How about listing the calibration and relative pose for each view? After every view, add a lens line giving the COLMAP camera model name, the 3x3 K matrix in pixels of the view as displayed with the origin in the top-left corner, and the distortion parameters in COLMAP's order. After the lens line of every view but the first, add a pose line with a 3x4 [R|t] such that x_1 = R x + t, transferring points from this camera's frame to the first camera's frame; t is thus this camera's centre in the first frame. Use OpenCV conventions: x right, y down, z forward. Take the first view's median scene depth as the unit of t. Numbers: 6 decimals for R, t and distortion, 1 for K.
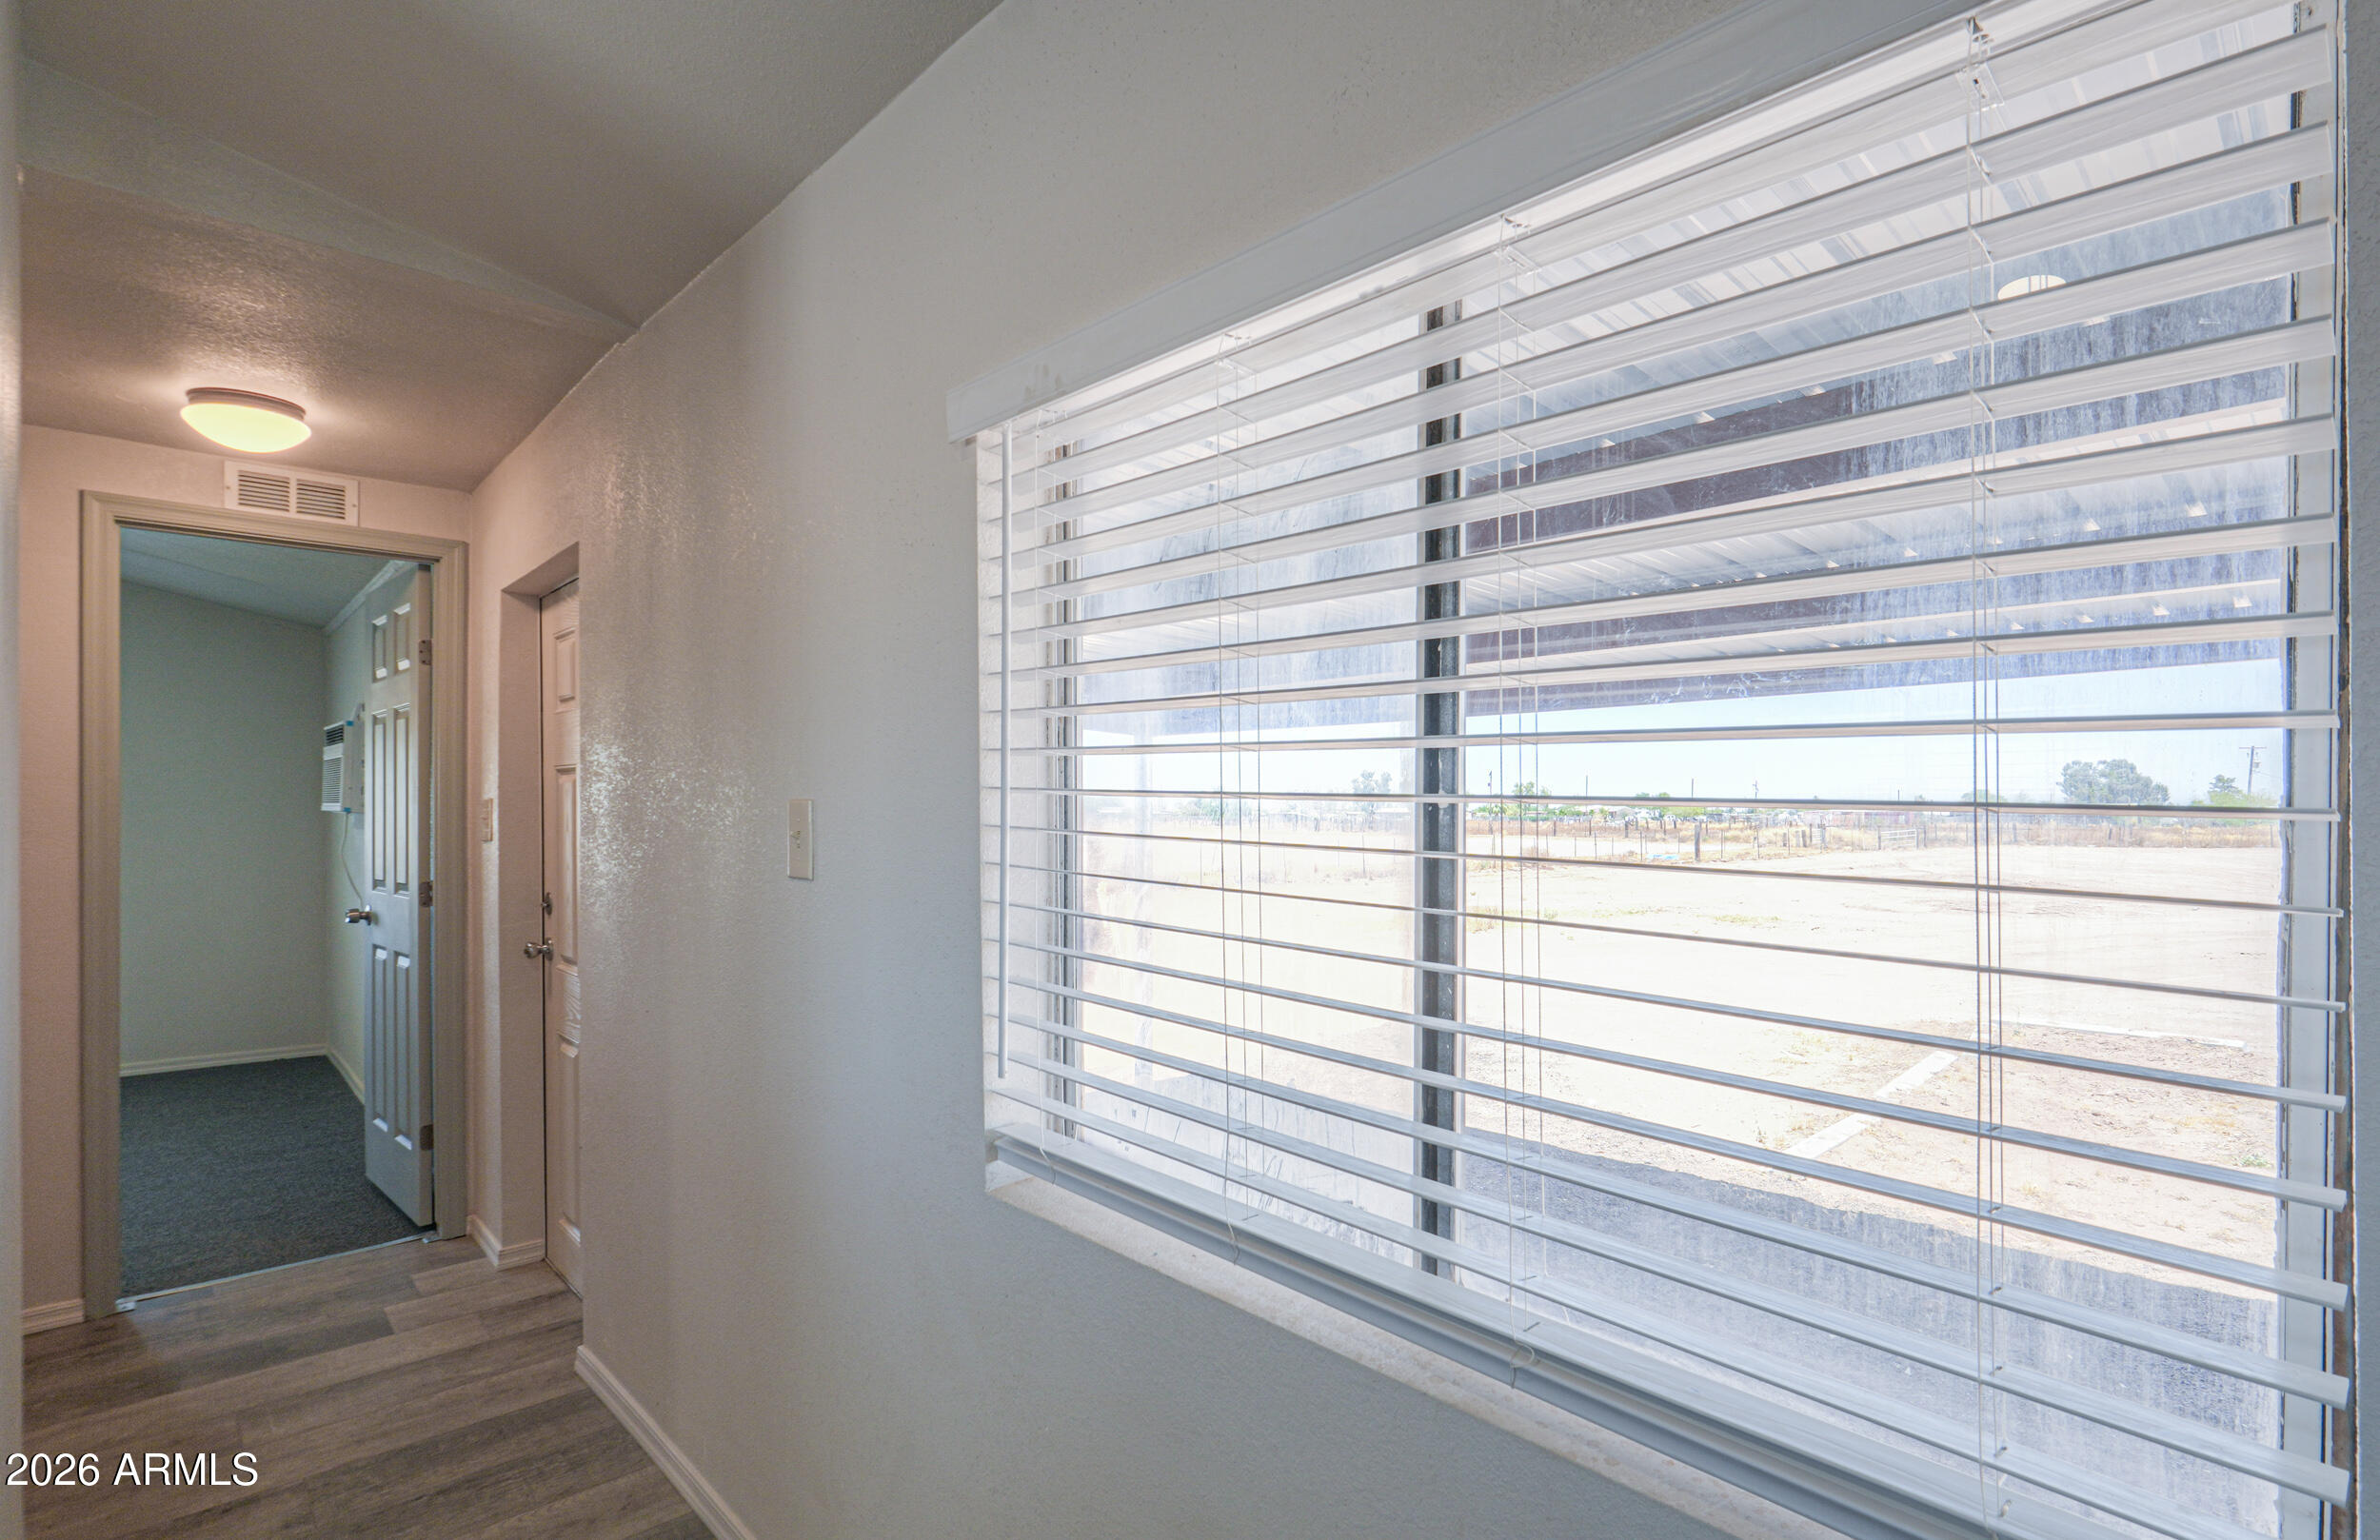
lens RADIAL K [[1133.7, 0, 1196.3], [0, 1133.7, 796.4], [0, 0, 1]] dist [0.000147, -0.000125]
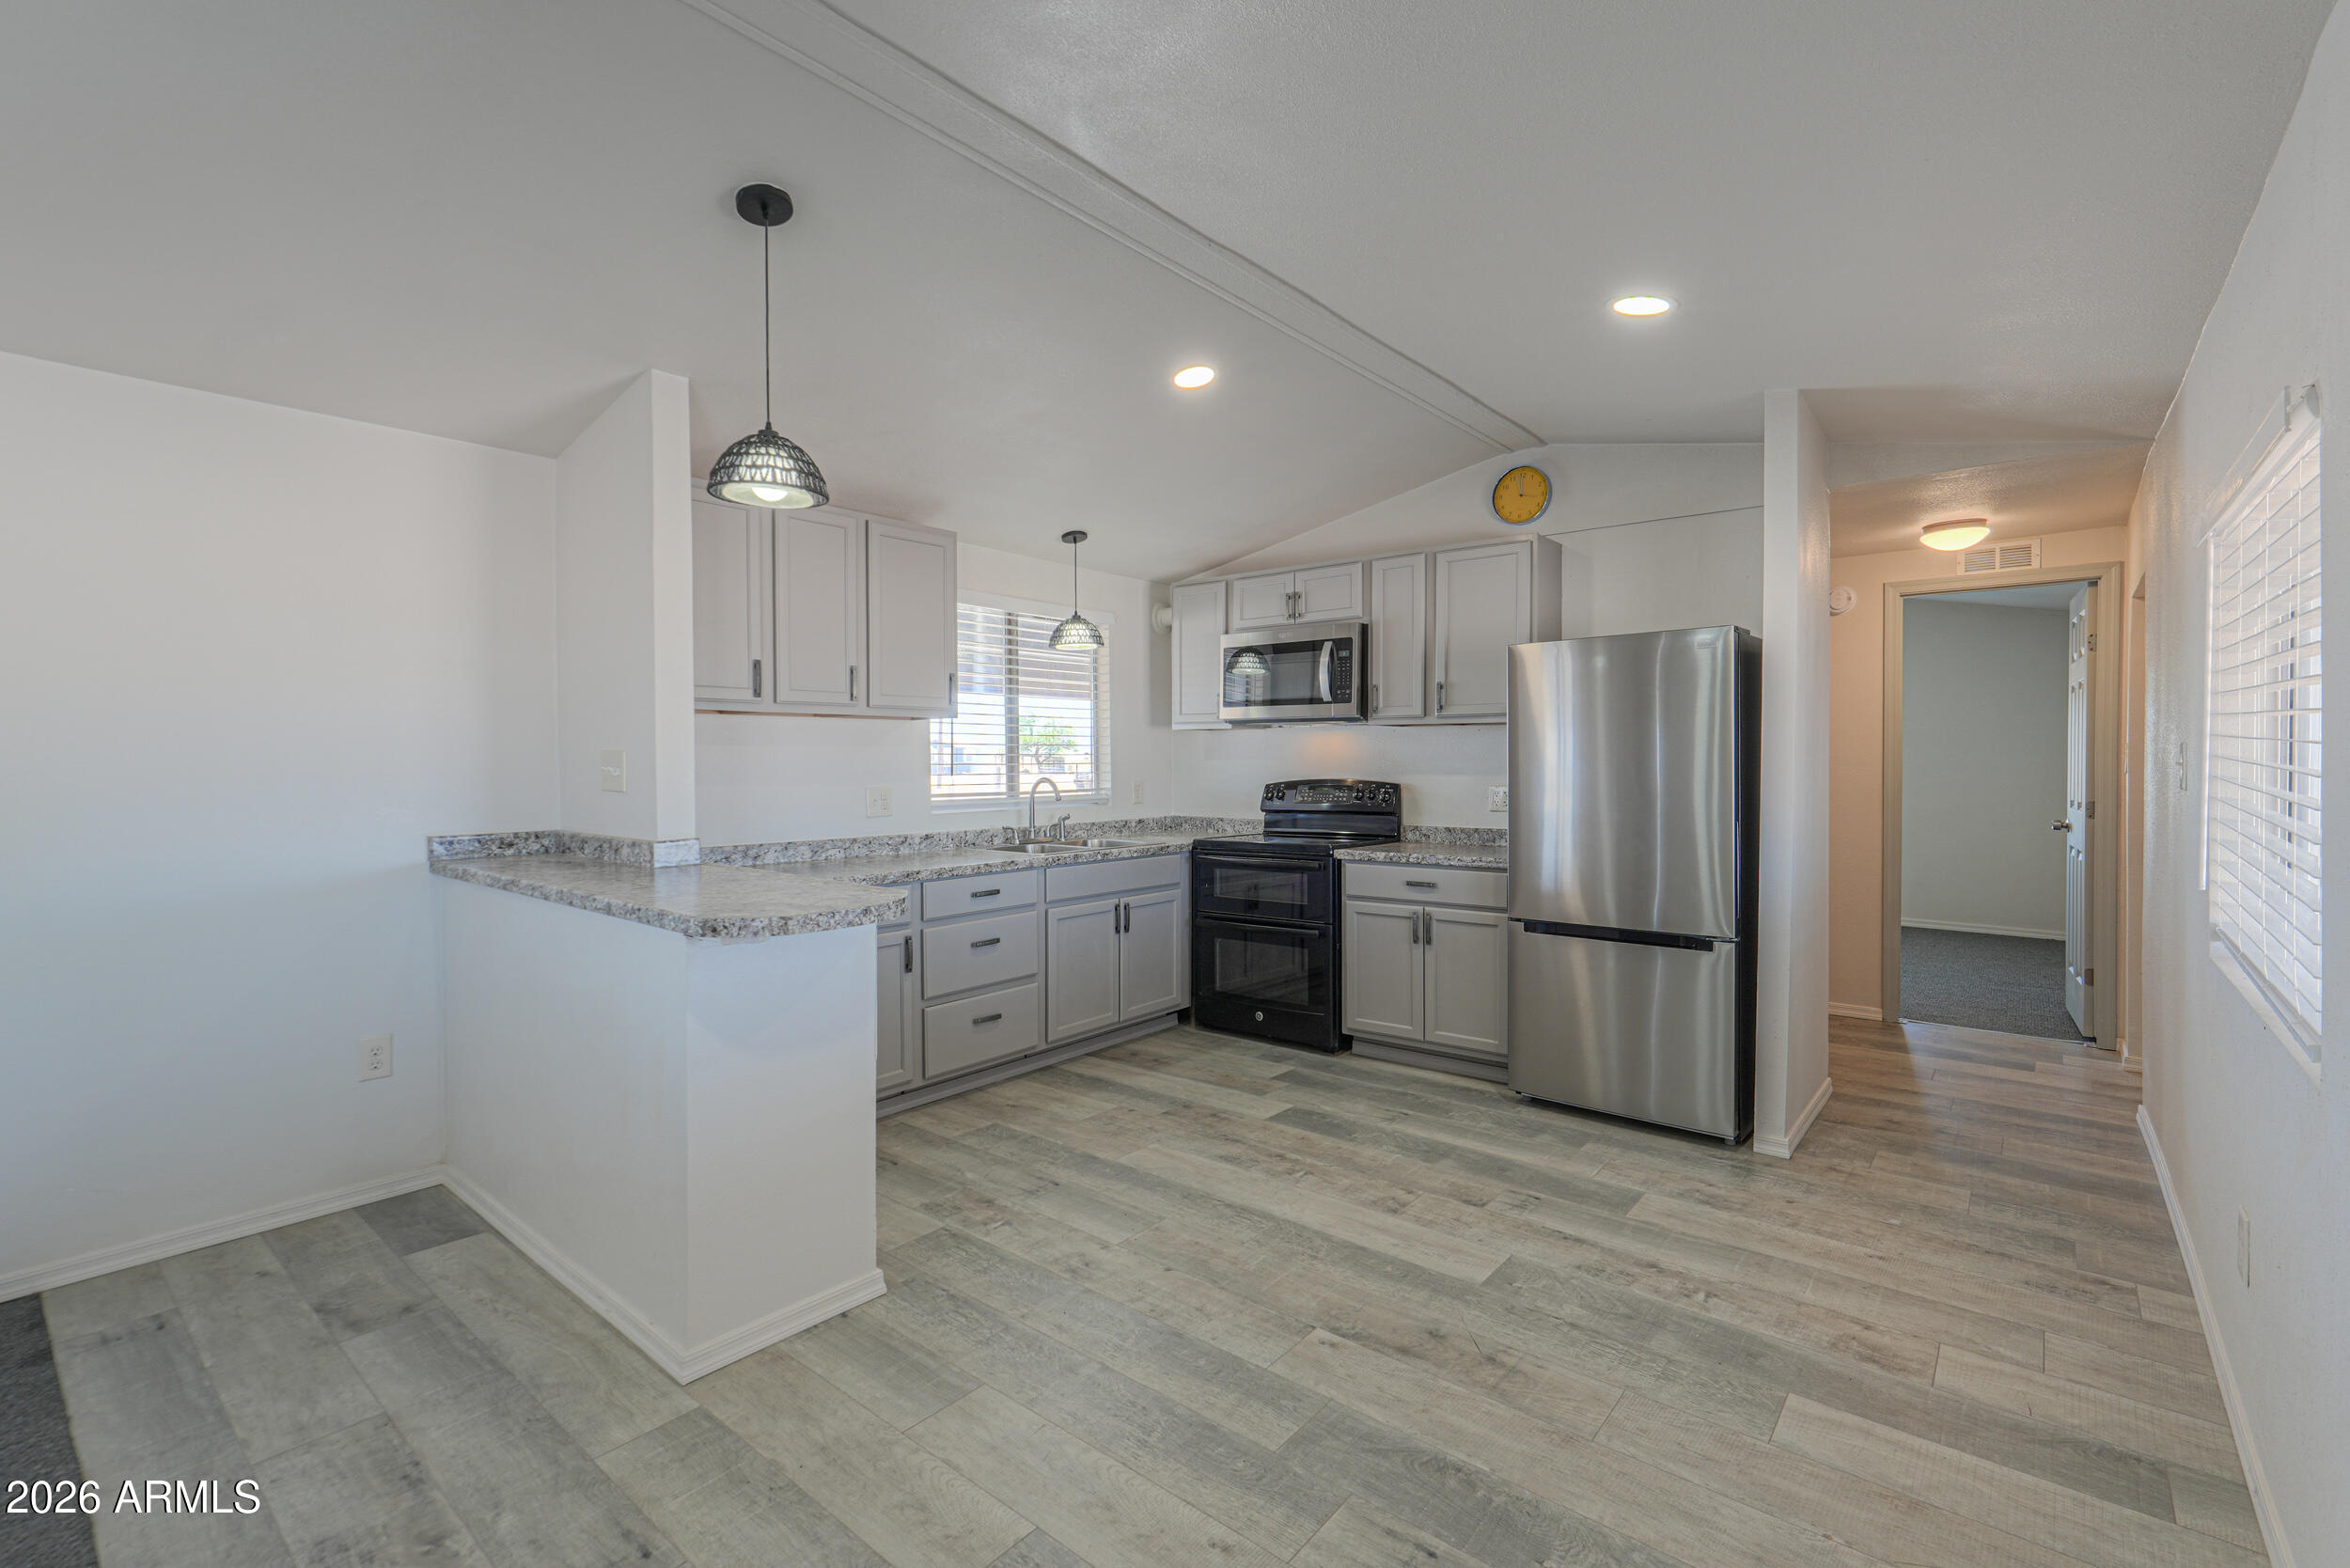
lens RADIAL K [[1038.5, 0, 1158.1], [0, 1038.5, 778.5], [0, 0, 1]] dist [-0.000941, -0.000786]
pose [[0.120628, 0.023101, -0.992429, 0.521514], [0.010315, 0.999646, 0.024523, 0.001048], [0.992644, -0.013195, 0.120347, -0.363528]]
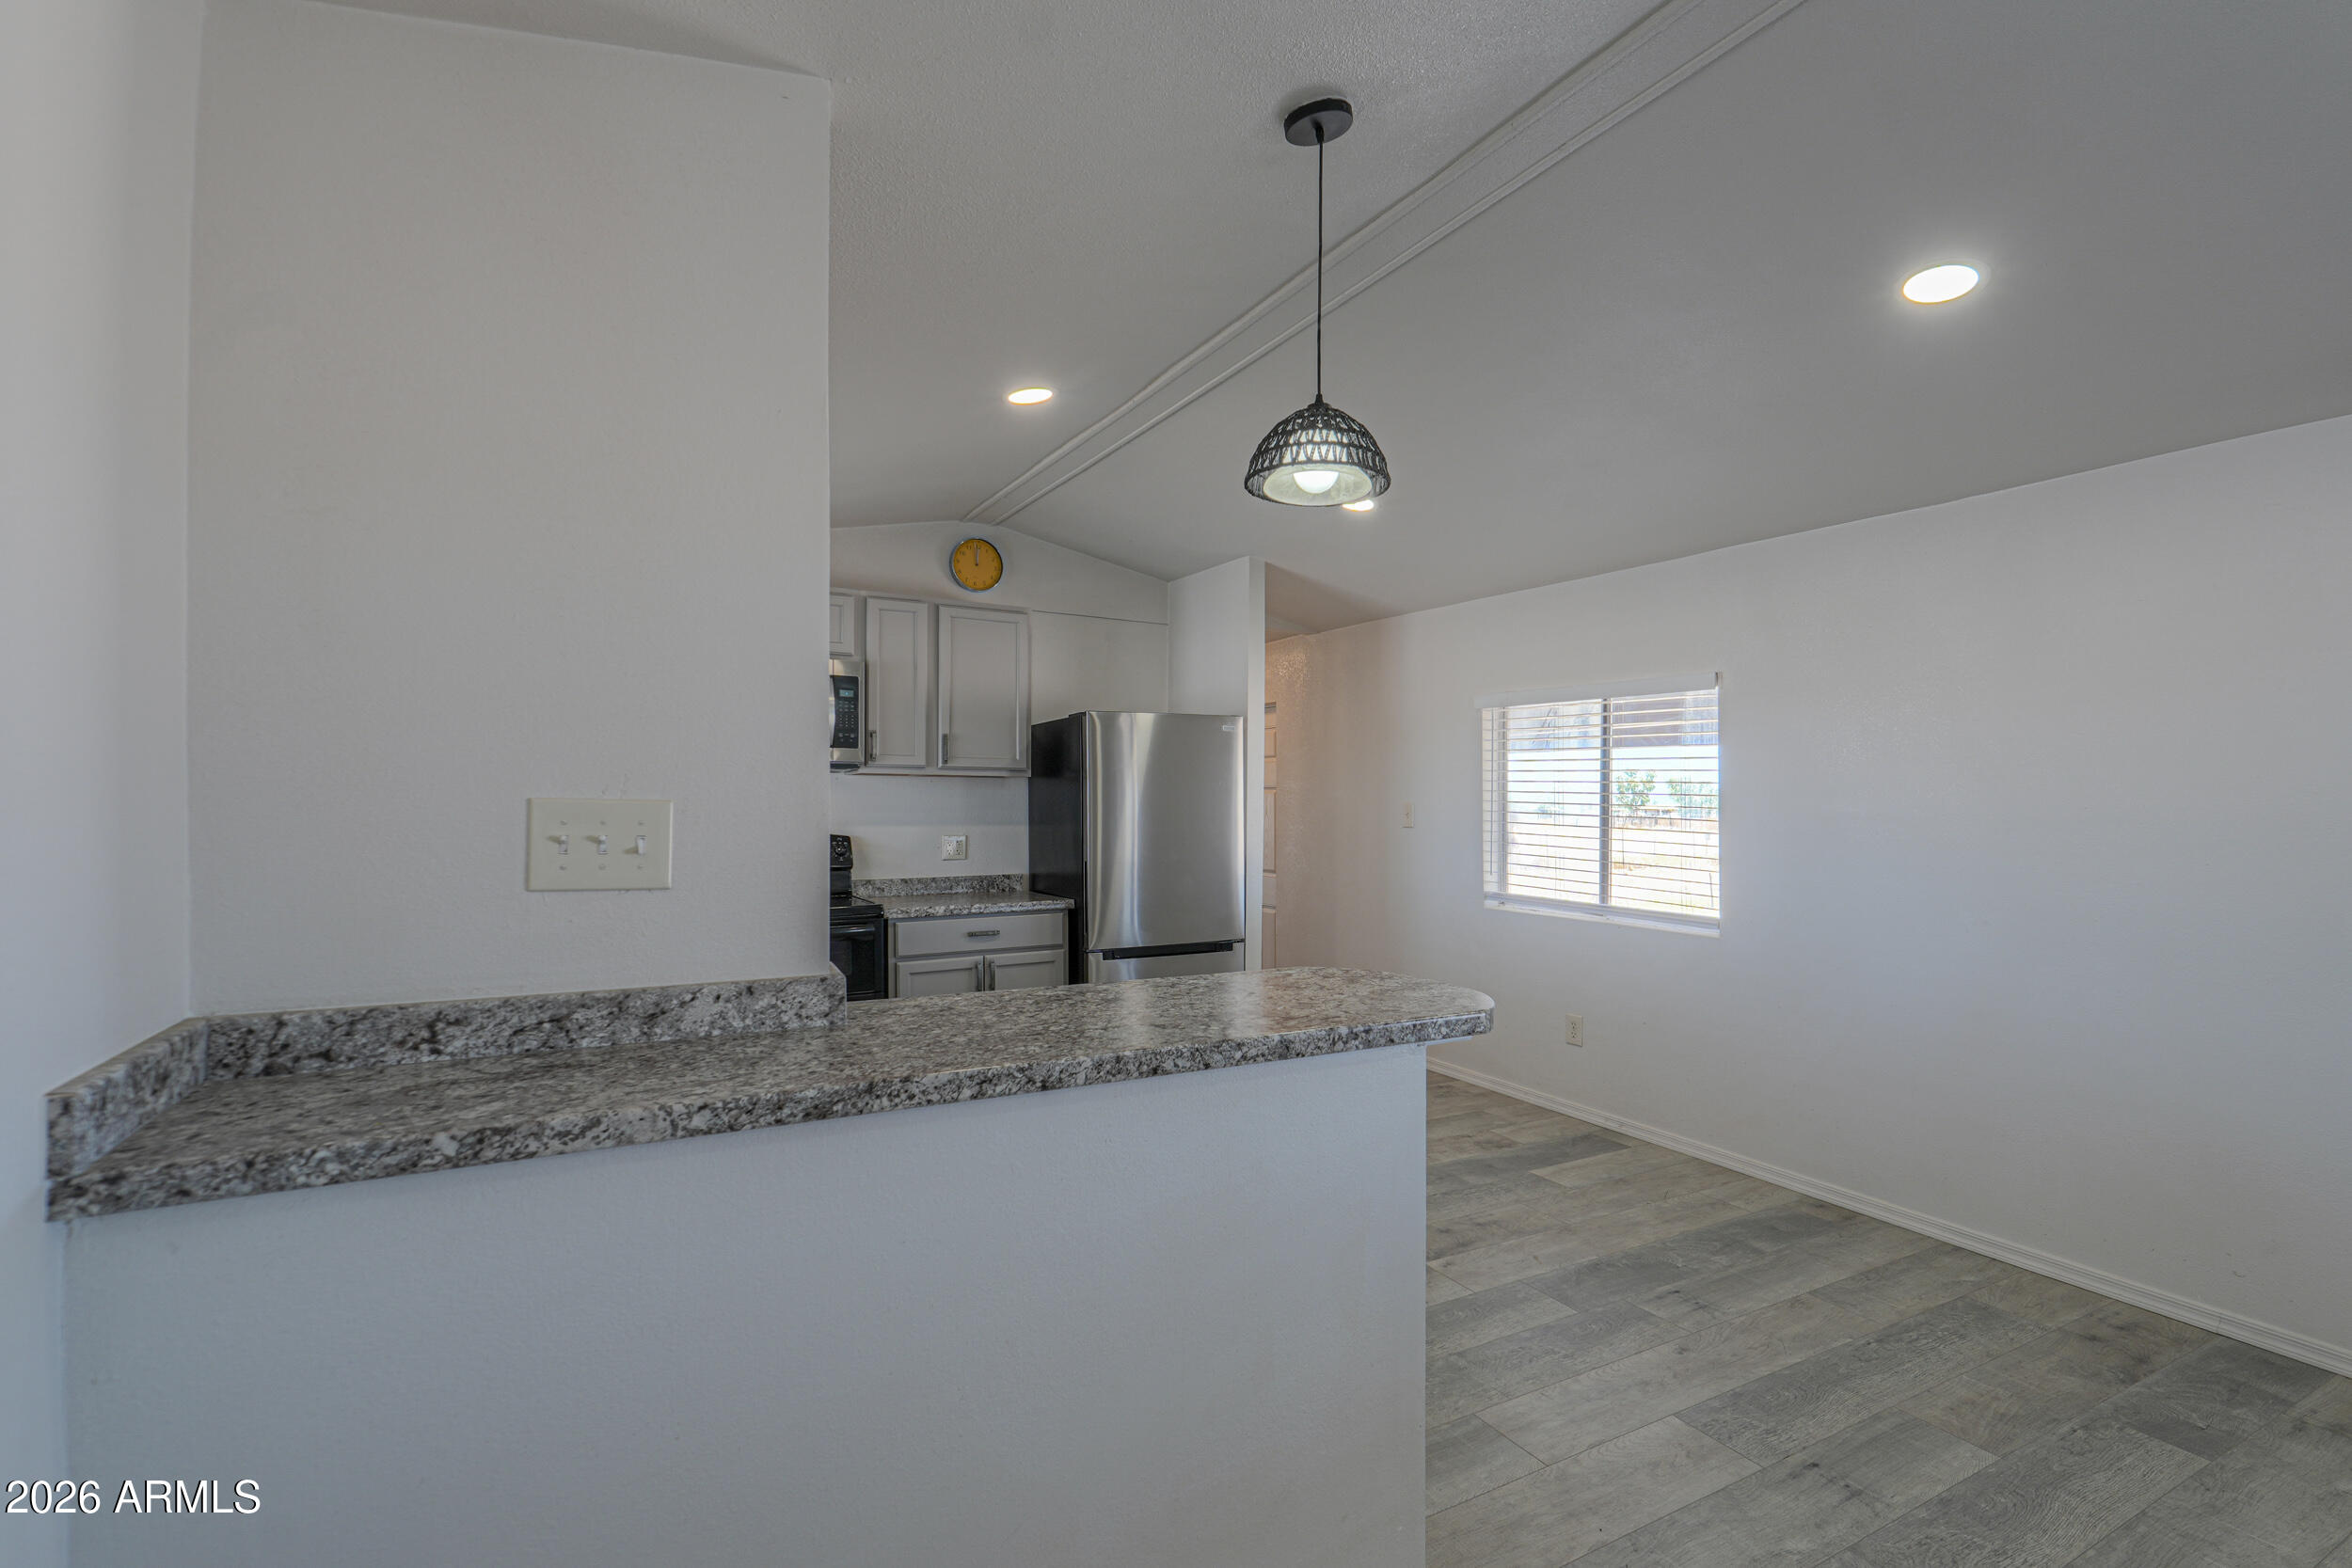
lens RADIAL K [[1056.4, 0, 1177.3], [0, 1056.4, 802.1], [0, 0, 1]] dist [0.000455, 0.000004]
pose [[0.970290, 0.007605, -0.241825, -0.135854], [-0.006074, 0.999957, 0.007074, -0.009129], [0.241868, -0.005395, 0.970294, -1.095674]]
